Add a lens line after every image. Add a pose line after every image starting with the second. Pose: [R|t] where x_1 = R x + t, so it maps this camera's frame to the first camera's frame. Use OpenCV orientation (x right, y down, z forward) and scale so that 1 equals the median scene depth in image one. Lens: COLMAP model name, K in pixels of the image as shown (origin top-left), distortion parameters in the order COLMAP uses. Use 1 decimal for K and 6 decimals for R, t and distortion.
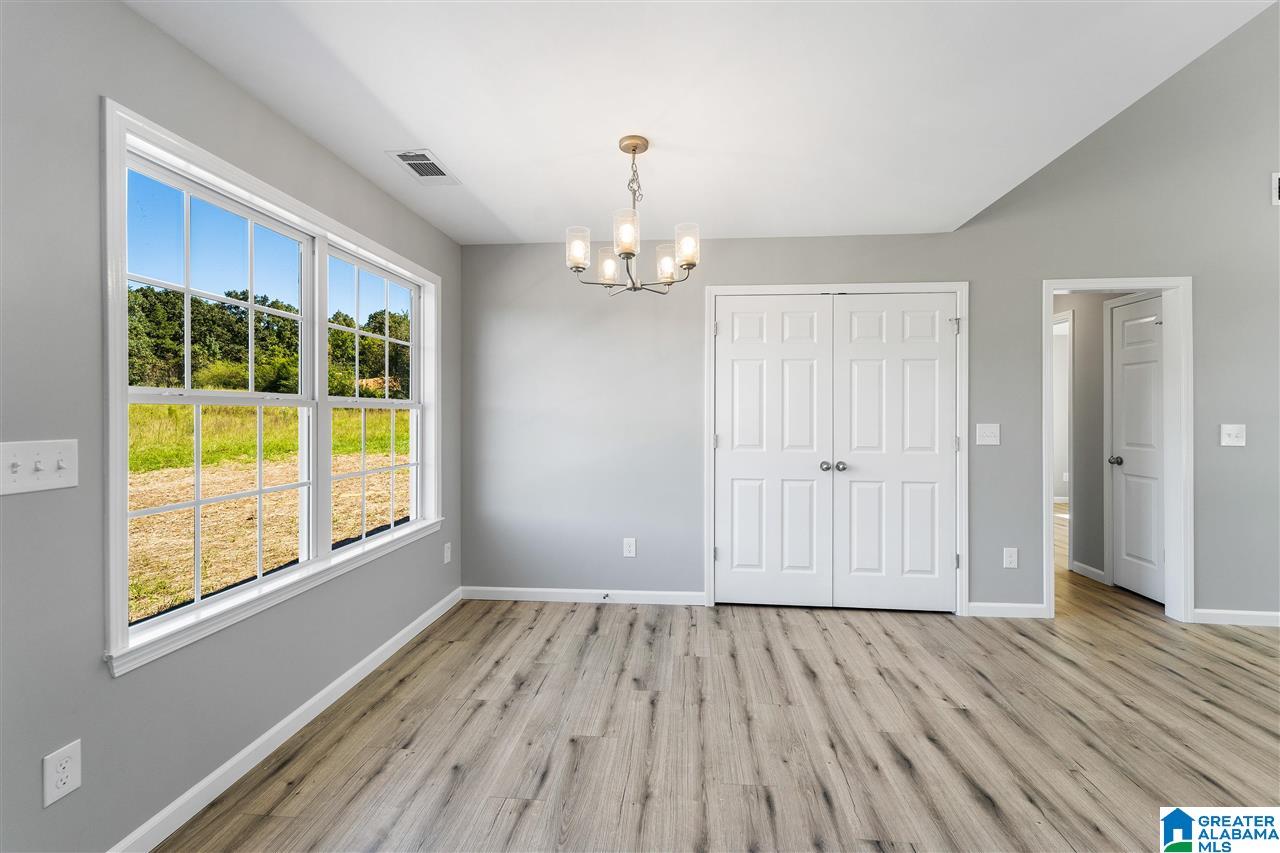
lens RADIAL K [[526.8, 0, 634.3], [0, 526.8, 417.7], [0, 0, 1]] dist [0.001517, -0.001194]
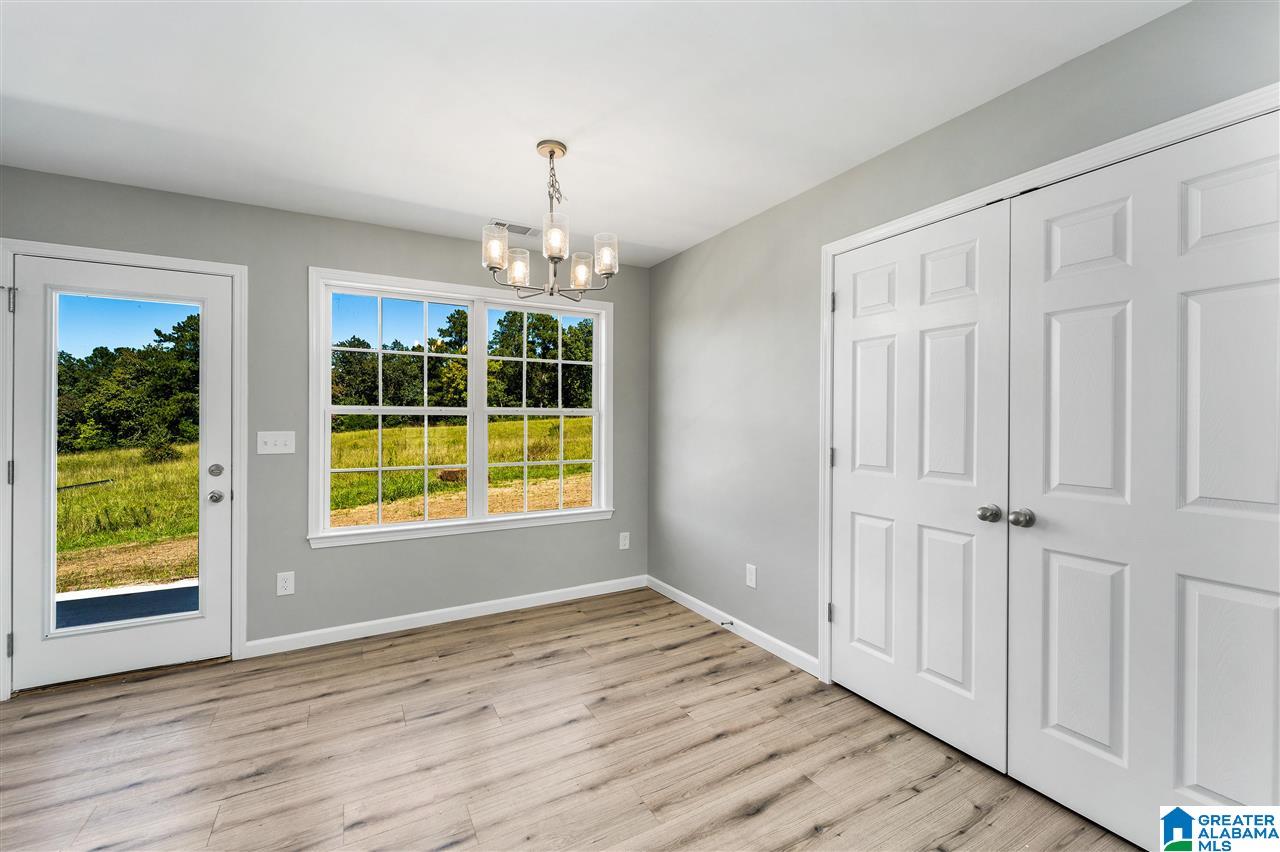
lens RADIAL K [[515.9, 0, 636.2], [0, 515.9, 423.7], [0, 0, 1]] dist [-0.001103, 0.000029]
pose [[0.571431, 0.005488, -0.820632, 0.652969], [-0.006264, 0.999978, 0.002326, -0.001393], [0.820626, 0.003811, 0.571452, 0.421994]]
